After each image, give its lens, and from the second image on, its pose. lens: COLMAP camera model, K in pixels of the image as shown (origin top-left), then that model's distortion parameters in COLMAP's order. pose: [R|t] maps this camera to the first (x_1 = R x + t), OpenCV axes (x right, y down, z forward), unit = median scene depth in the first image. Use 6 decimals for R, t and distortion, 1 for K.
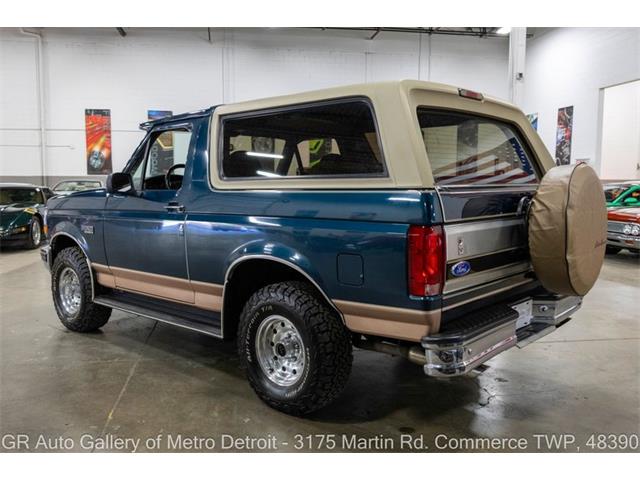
lens RADIAL K [[564.3, 0, 320.0], [0, 564.3, 240.0], [0, 0, 1]] dist [-0.012136, -0.015062]
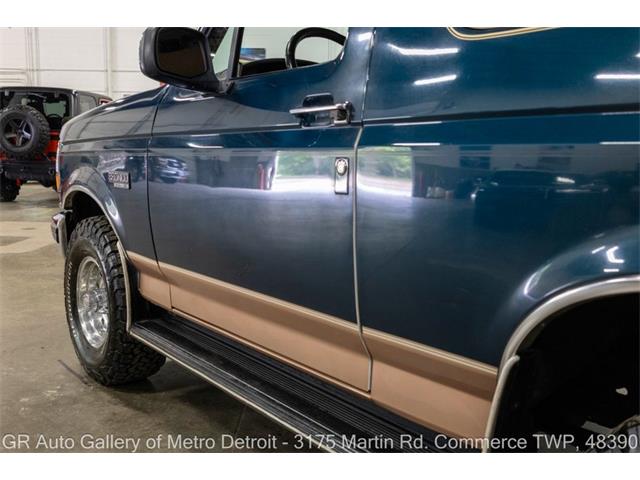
lens RADIAL K [[641.6, 0, 320.0], [0, 641.6, 240.0], [0, 0, 1]] dist [0.005506, -0.007511]
pose [[0.984198, 0.035263, -0.173524, -0.152554], [-0.028045, 0.998643, 0.043877, 0.002820], [0.174836, -0.038317, 0.983852, 0.497150]]
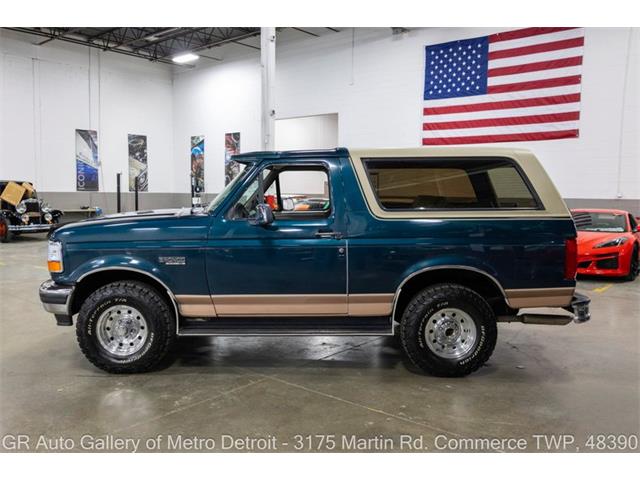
lens RADIAL K [[534.7, 0, 320.0], [0, 534.7, 240.0], [0, 0, 1]] dist [0.004405, -0.002790]
pose [[0.758464, -0.055698, 0.649331, -0.807645], [0.064947, 0.997841, 0.009730, -0.046841], [-0.648471, 0.034792, 0.760444, 0.137380]]
